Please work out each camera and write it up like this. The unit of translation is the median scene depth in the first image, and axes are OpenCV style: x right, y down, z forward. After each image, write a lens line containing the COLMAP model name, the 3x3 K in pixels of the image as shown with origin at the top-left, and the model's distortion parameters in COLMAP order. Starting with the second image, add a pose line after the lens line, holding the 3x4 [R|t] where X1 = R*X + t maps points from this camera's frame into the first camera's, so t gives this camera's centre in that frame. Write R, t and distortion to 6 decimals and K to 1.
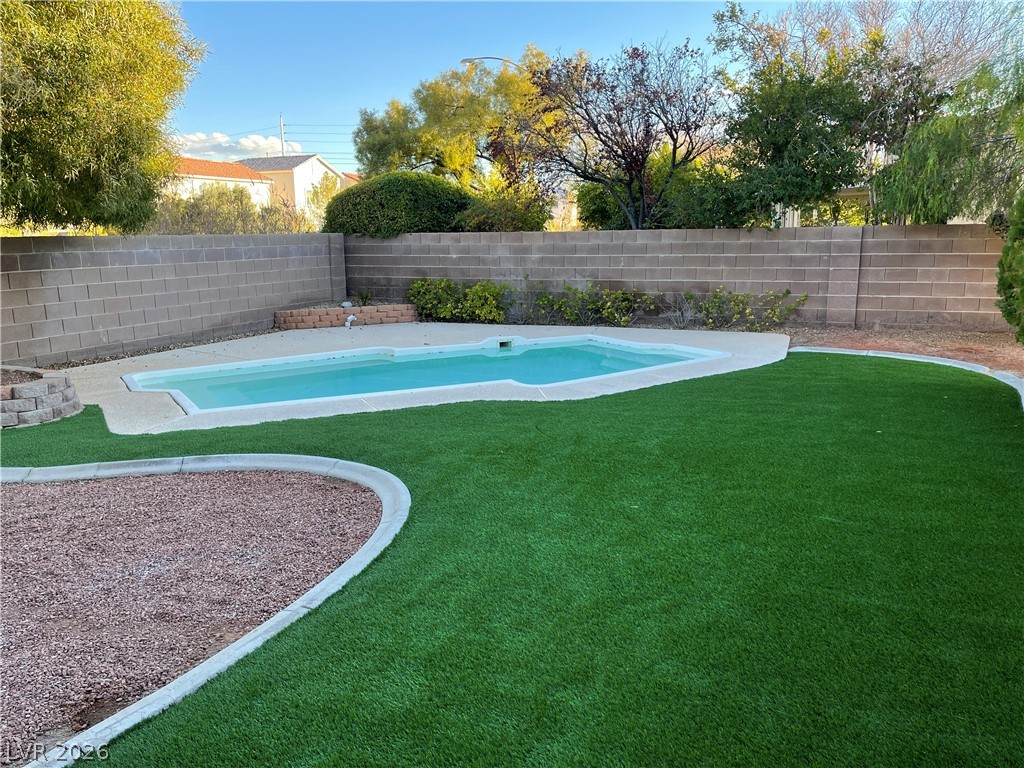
lens RADIAL K [[770.3, 0, 514.5], [0, 770.3, 381.8], [0, 0, 1]] dist [0.068339, -0.074910]
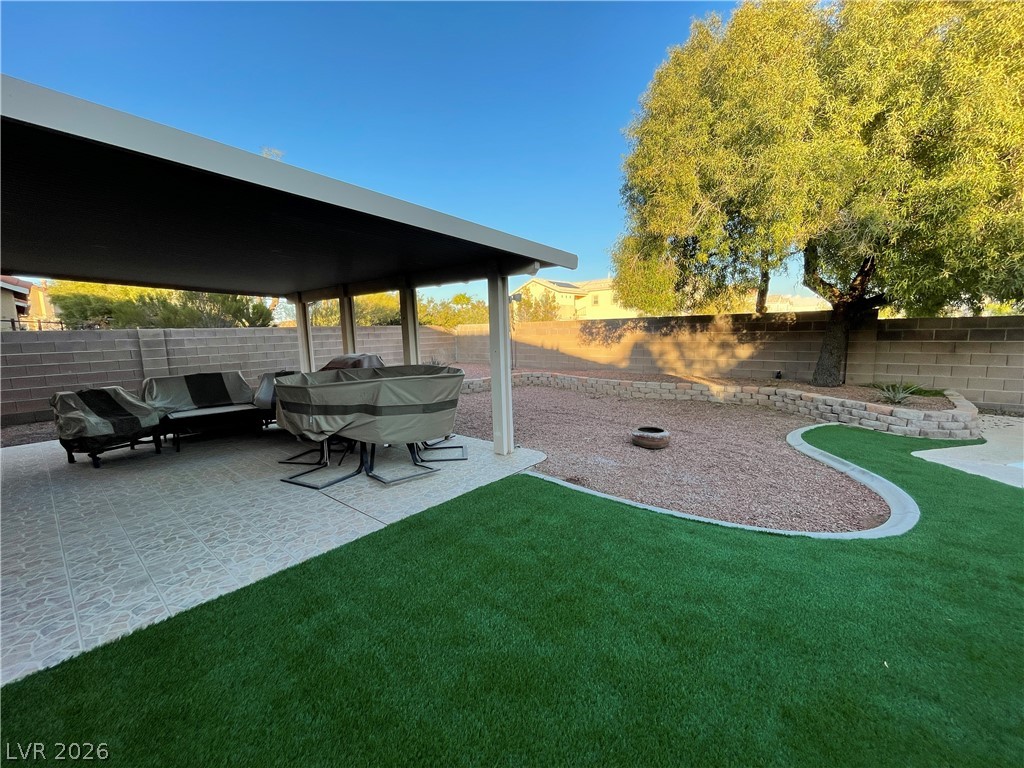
lens RADIAL K [[415.6, 0, 511.2], [0, 415.6, 387.5], [0, 0, 1]] dist [-0.000395, -0.000146]
pose [[-0.285047, 0.155322, -0.945845, 0.360184], [-0.155289, 0.966264, 0.205474, -0.080595], [0.945851, 0.205449, -0.251311, 0.396580]]
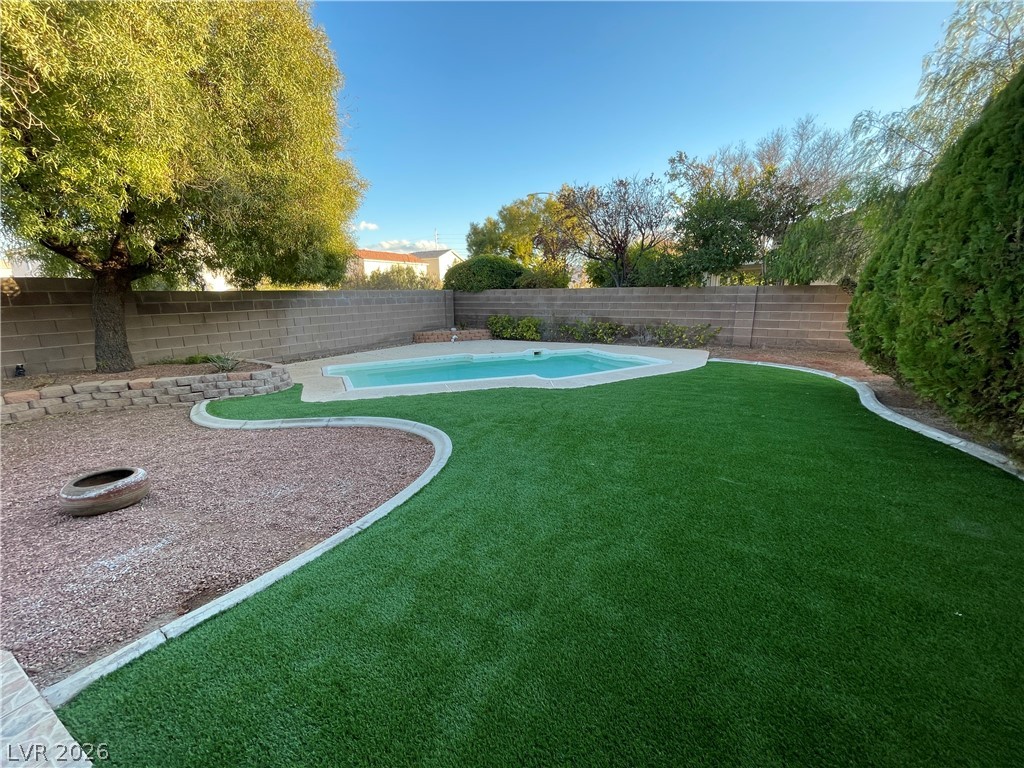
lens RADIAL K [[415.6, 0, 511.2], [0, 415.6, 387.5], [0, 0, 1]] dist [-0.000395, -0.000146]
pose [[0.994017, 0.027382, -0.105737, 0.045764], [-0.023541, 0.999023, 0.037405, -0.008722], [0.106658, -0.034692, 0.993690, 0.104049]]
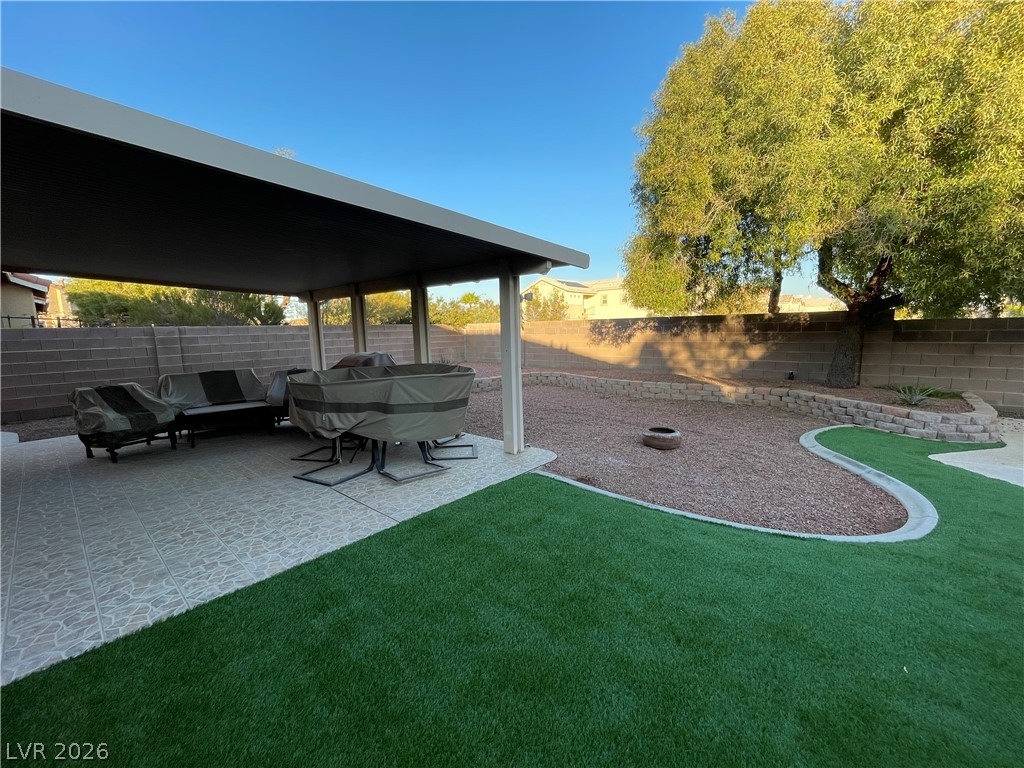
lens RADIAL K [[415.6, 0, 511.2], [0, 415.6, 387.5], [0, 0, 1]] dist [-0.000395, -0.000146]
pose [[-0.303022, 0.154825, -0.940323, 0.362115], [-0.158327, 0.964823, 0.209881, -0.079650], [0.939739, 0.212477, -0.267849, 0.391924]]
